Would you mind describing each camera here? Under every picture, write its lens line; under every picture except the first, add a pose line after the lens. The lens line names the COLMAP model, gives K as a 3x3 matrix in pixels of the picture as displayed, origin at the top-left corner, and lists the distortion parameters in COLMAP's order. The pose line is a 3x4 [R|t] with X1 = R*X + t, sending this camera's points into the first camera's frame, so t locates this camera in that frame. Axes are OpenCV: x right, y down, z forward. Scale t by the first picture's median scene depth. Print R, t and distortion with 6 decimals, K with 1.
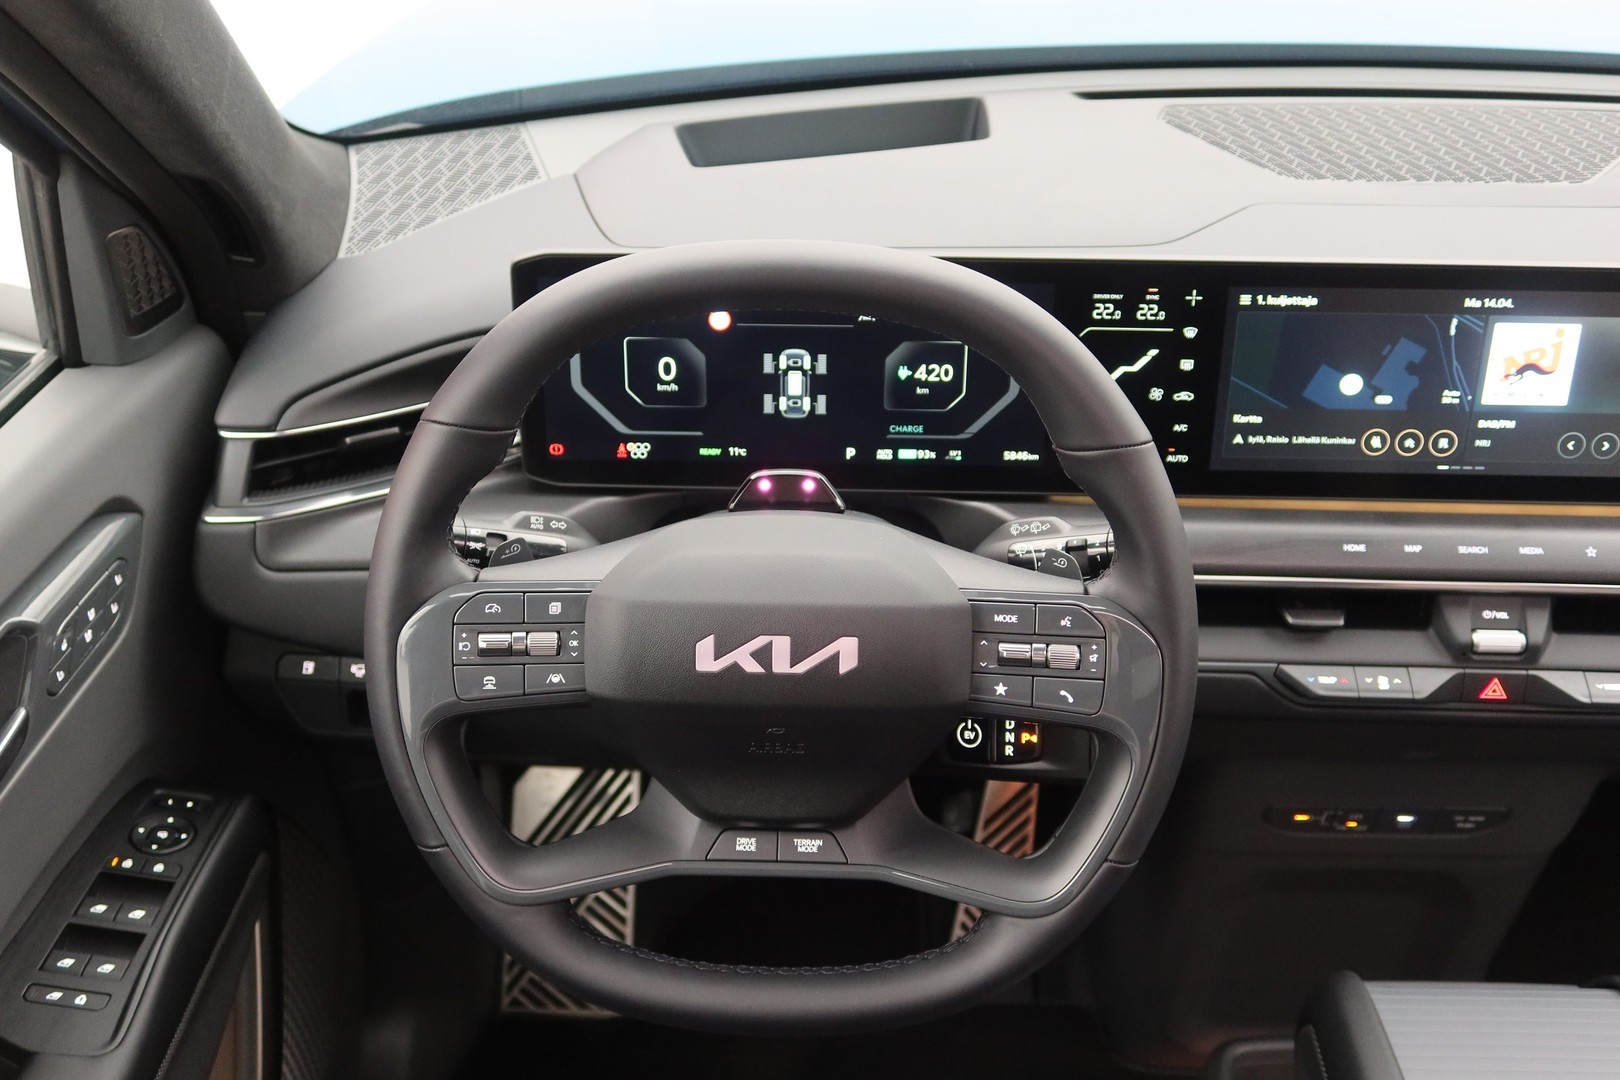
lens RADIAL K [[1622.7, 0, 802.3], [0, 1622.7, 527.8], [0, 0, 1]] dist [0.015214, 0.000000]
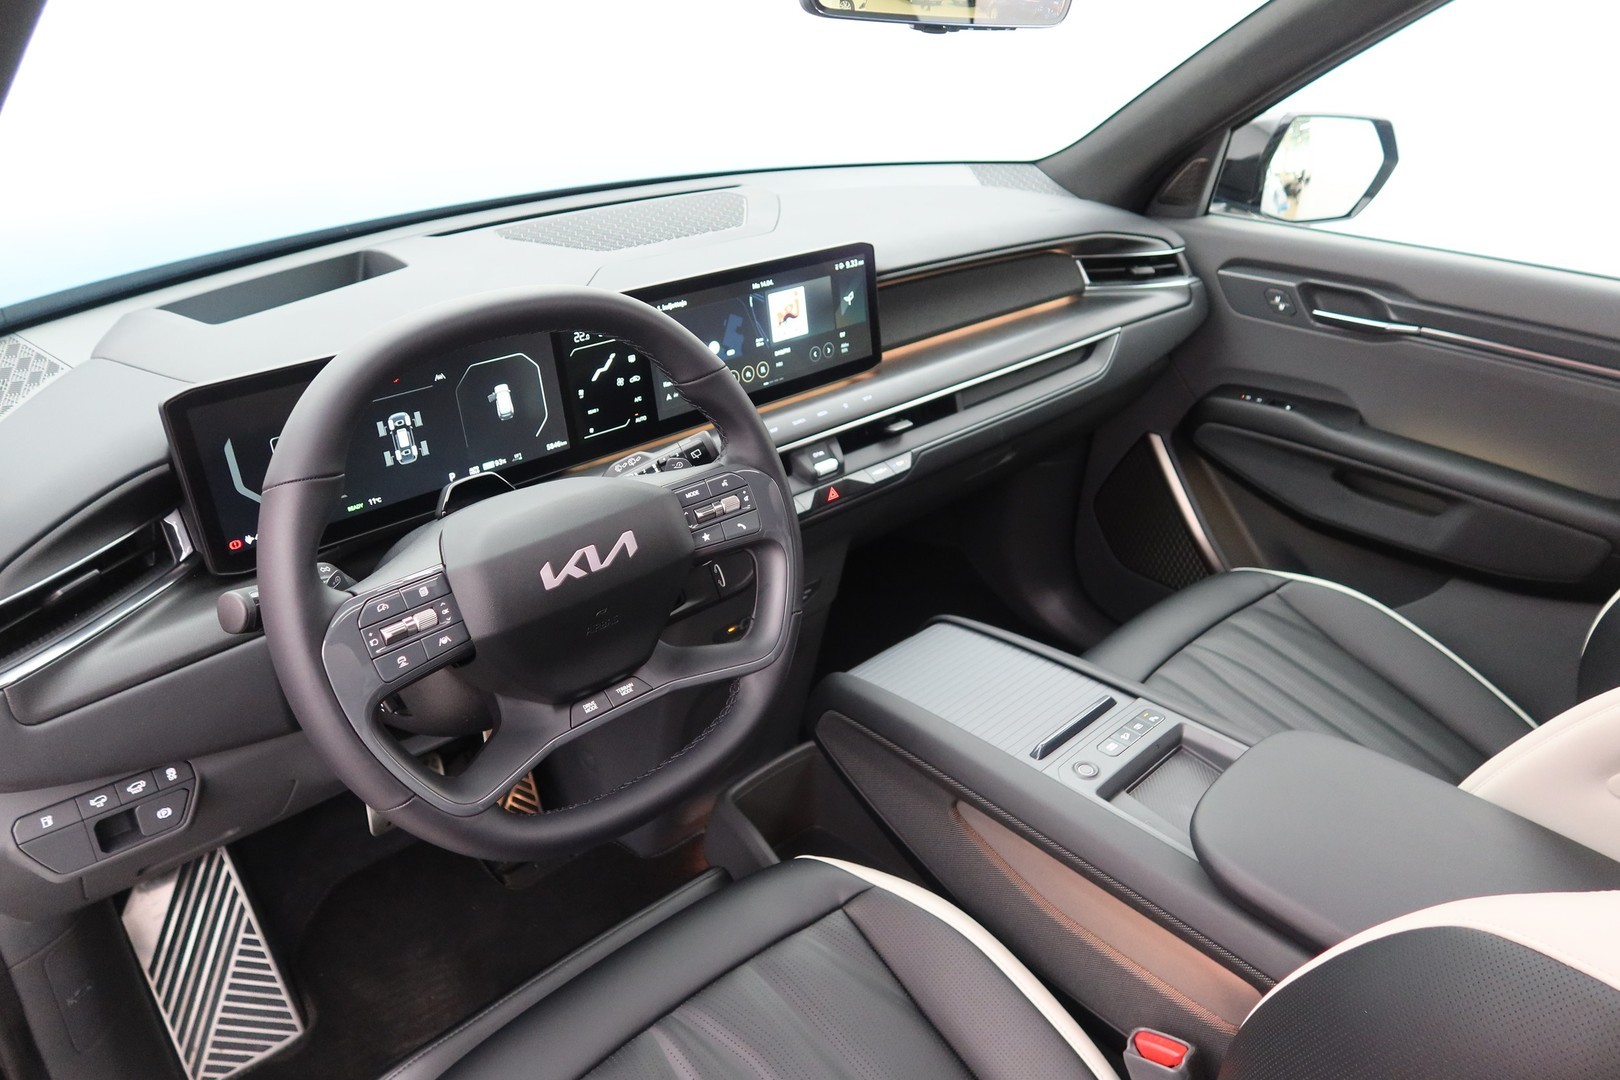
lens RADIAL K [[1125.5, 0, 798.0], [0, 1125.5, 524.1], [0, 0, 1]] dist [-0.009031, -0.013111]
pose [[0.710374, -0.318481, 0.627646, -0.388911], [0.363135, 0.929752, 0.060777, 0.042184], [-0.602912, 0.184745, 0.776123, 0.075424]]
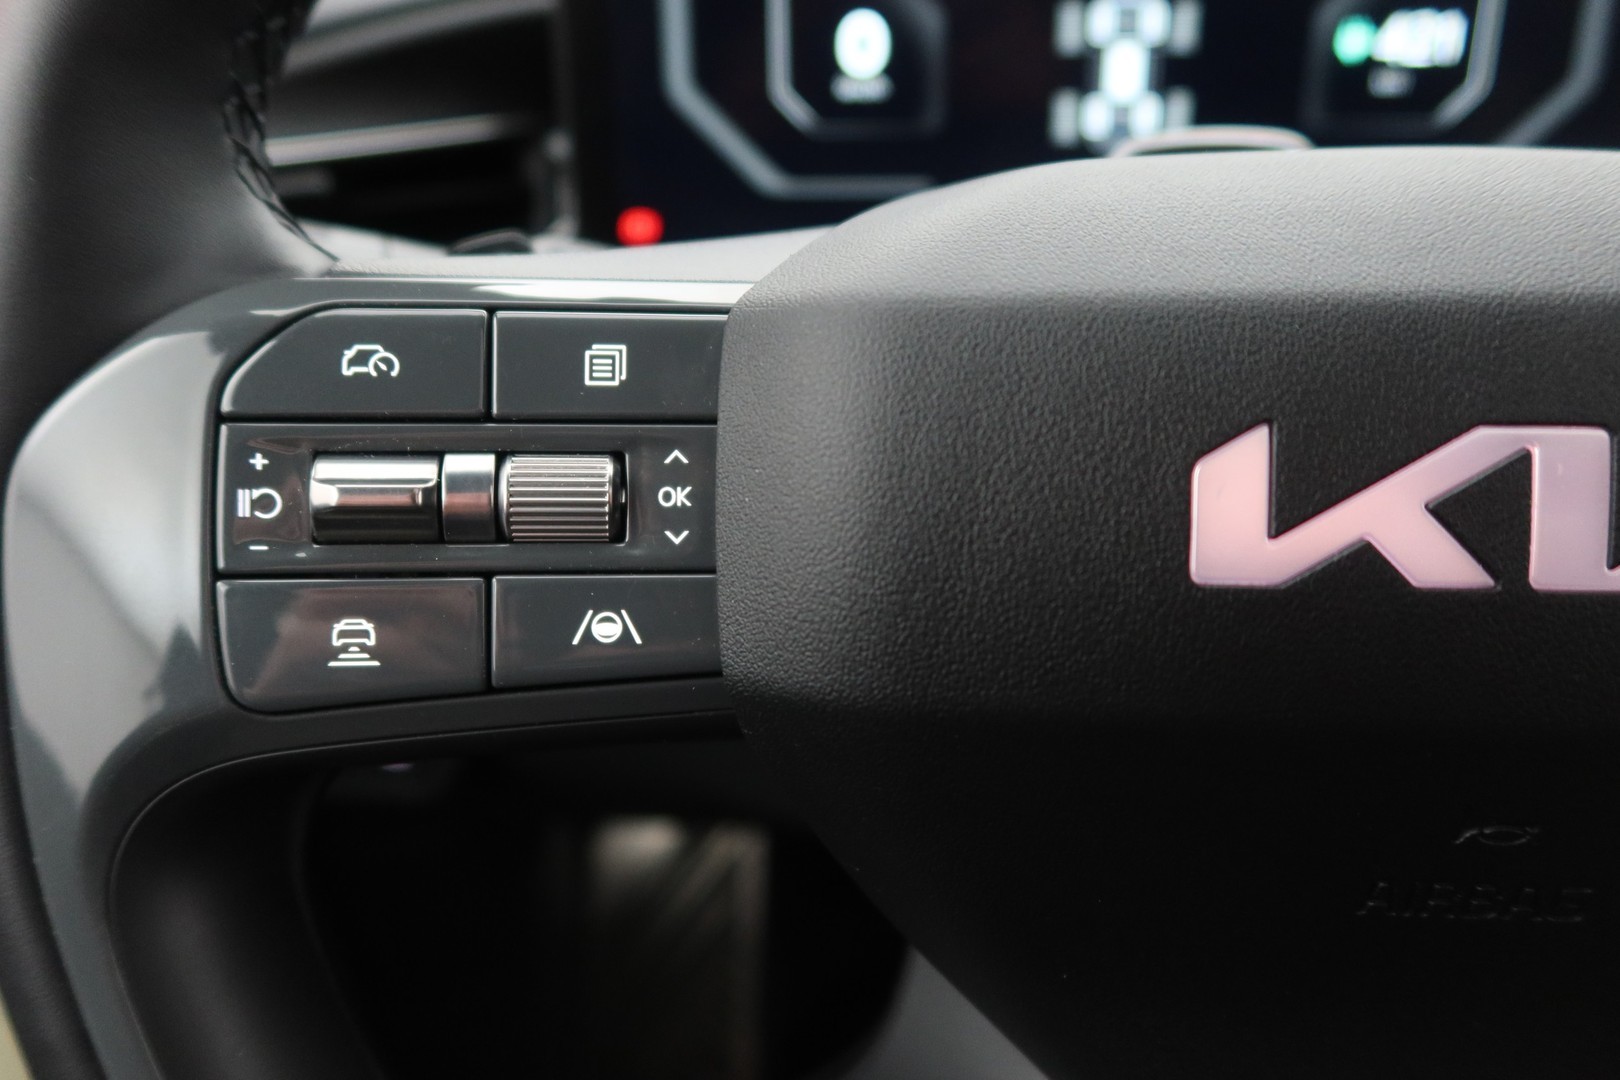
lens RADIAL K [[1263.7, 0, 811.4], [0, 1263.7, 540.2], [0, 0, 1]] dist [0.018230, 0.005373]
pose [[0.999519, -0.005910, -0.030432, -0.088377], [0.004733, 0.999243, -0.038608, 0.068360], [0.030637, 0.038446, 0.998791, 0.626137]]
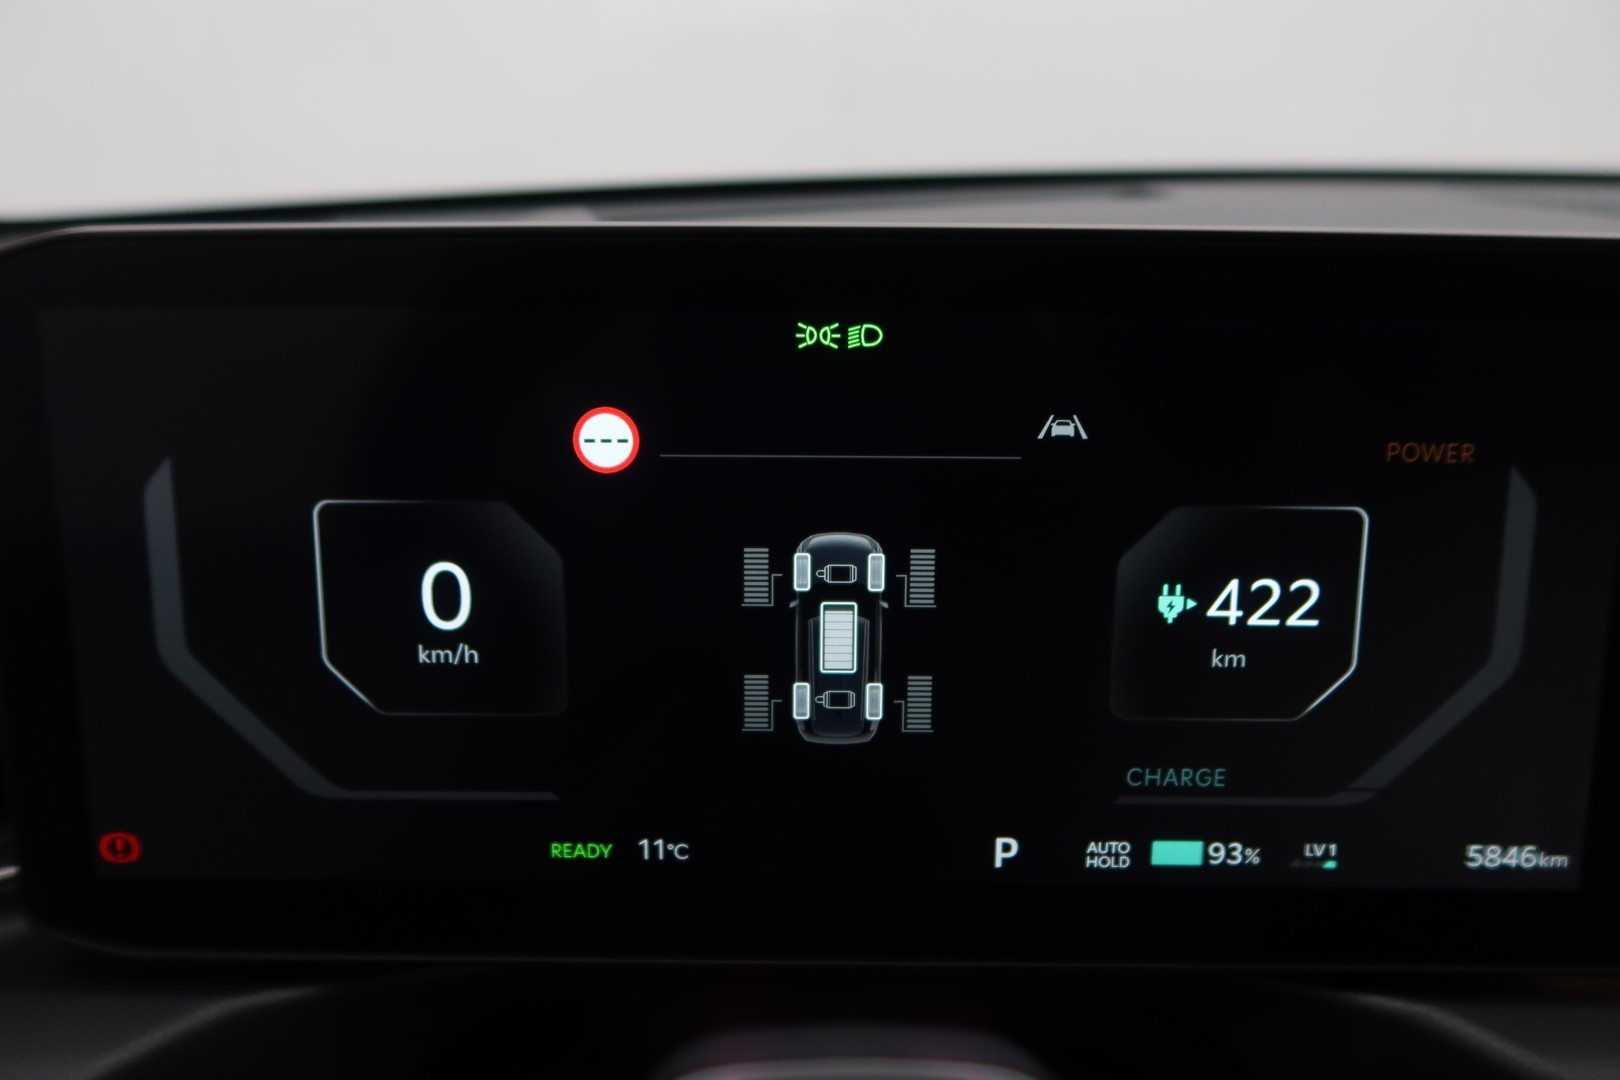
lens RADIAL K [[1125.5, 0, 810.4], [0, 1125.5, 542.4], [0, 0, 1]] dist [-0.009031, -0.013111]
pose [[0.999655, -0.002509, 0.026133, -0.016097], [0.008568, 0.972099, -0.234414, -0.055201], [-0.024816, 0.234557, 0.971786, 0.780064]]
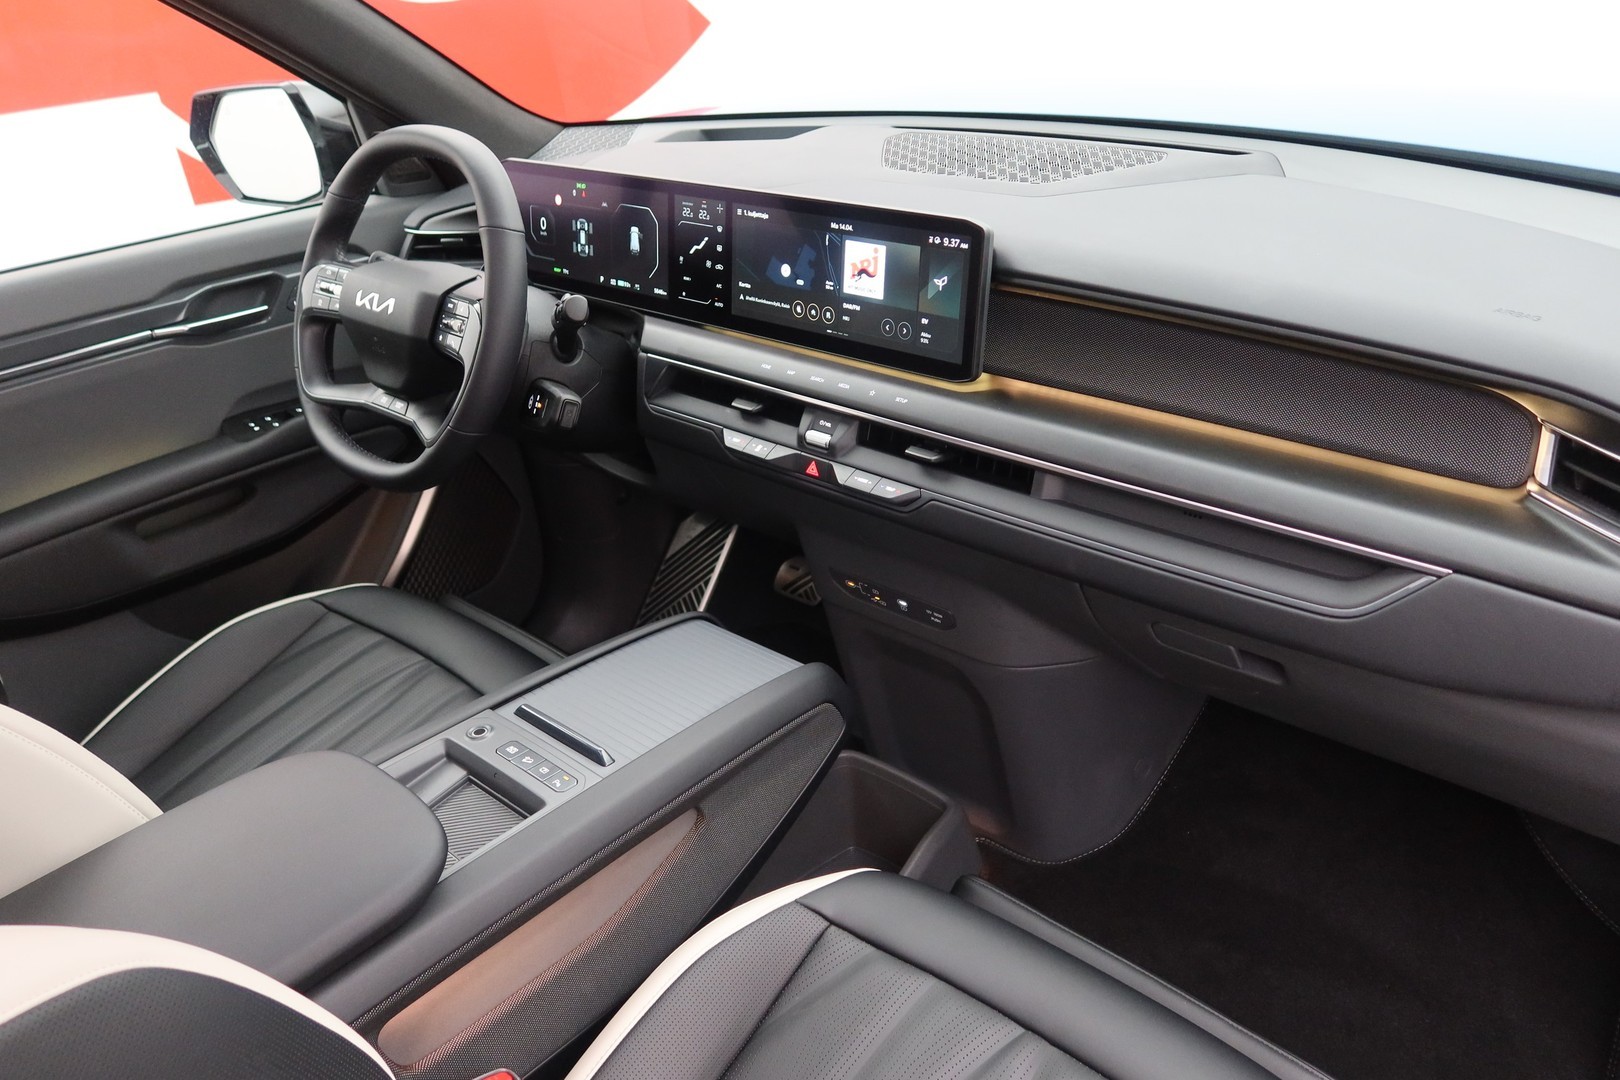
lens RADIAL K [[1268.4, 0, 781.5], [0, 1268.4, 497.3], [0, 0, 1]] dist [0.034127, -0.002854]
pose [[0.736940, 0.232955, -0.634548, 1.215959], [-0.278317, 0.960045, 0.029224, 0.099547], [0.616002, 0.155069, 0.772331, 0.019070]]
